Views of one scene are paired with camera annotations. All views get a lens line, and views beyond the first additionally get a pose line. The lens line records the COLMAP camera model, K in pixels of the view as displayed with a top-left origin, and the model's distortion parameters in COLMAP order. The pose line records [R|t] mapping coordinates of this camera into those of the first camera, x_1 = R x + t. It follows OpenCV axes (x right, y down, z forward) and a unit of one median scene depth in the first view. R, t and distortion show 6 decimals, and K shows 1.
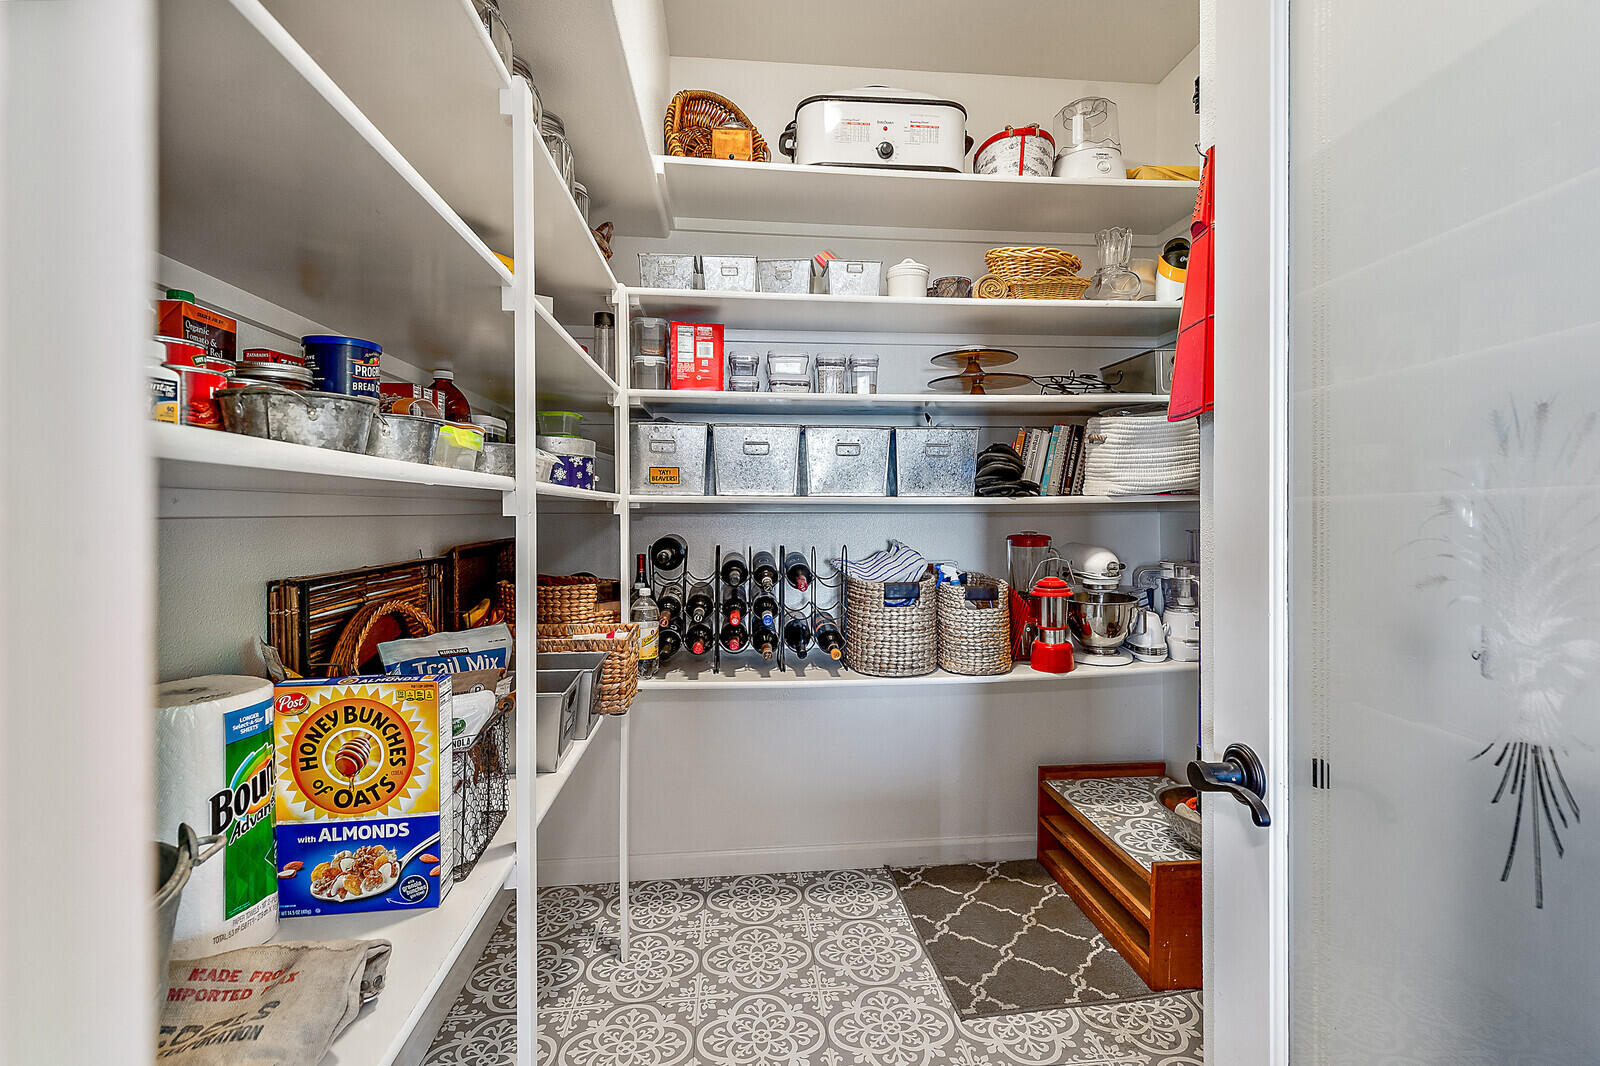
lens RADIAL K [[742.9, 0, 807.3], [0, 742.9, 520.6], [0, 0, 1]] dist [0.014714, -0.000381]
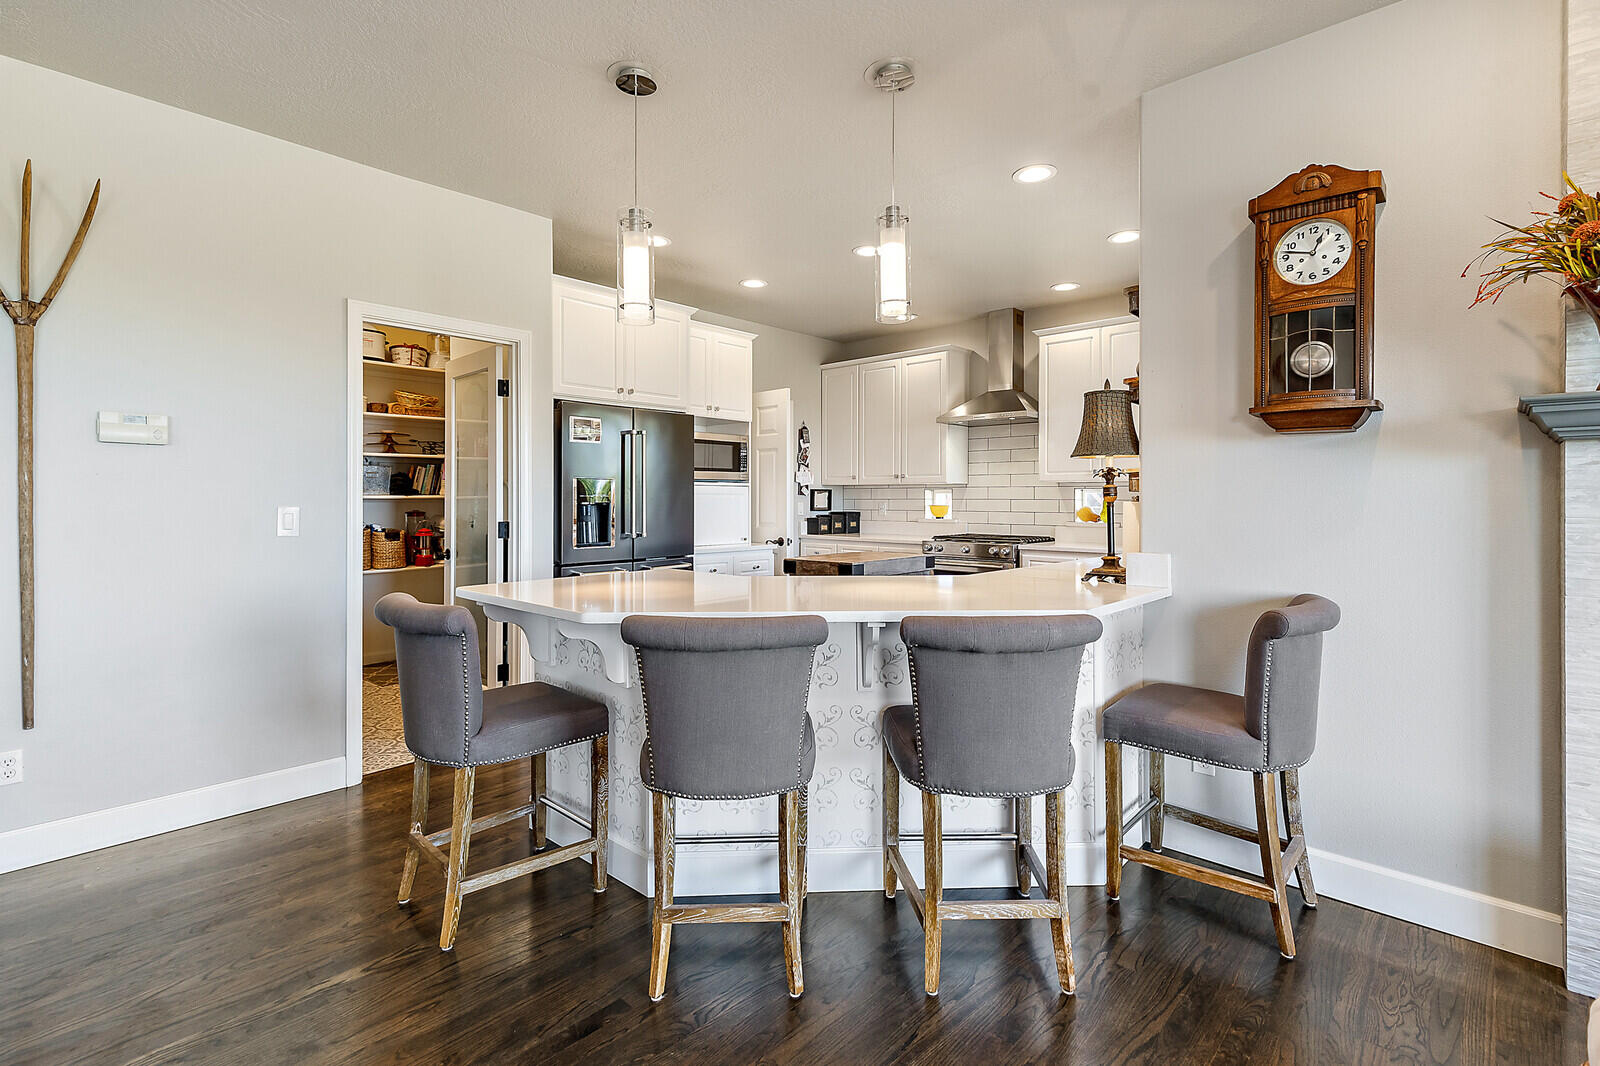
lens RADIAL K [[742.9, 0, 799.5], [0, 742.9, 488.7], [0, 0, 1]] dist [0.014714, -0.000381]
pose [[0.757687, 0.008206, 0.652566, -0.334977], [0.010688, 0.999631, -0.024980, 0.019225], [-0.652530, 0.025901, 0.757320, -1.647136]]
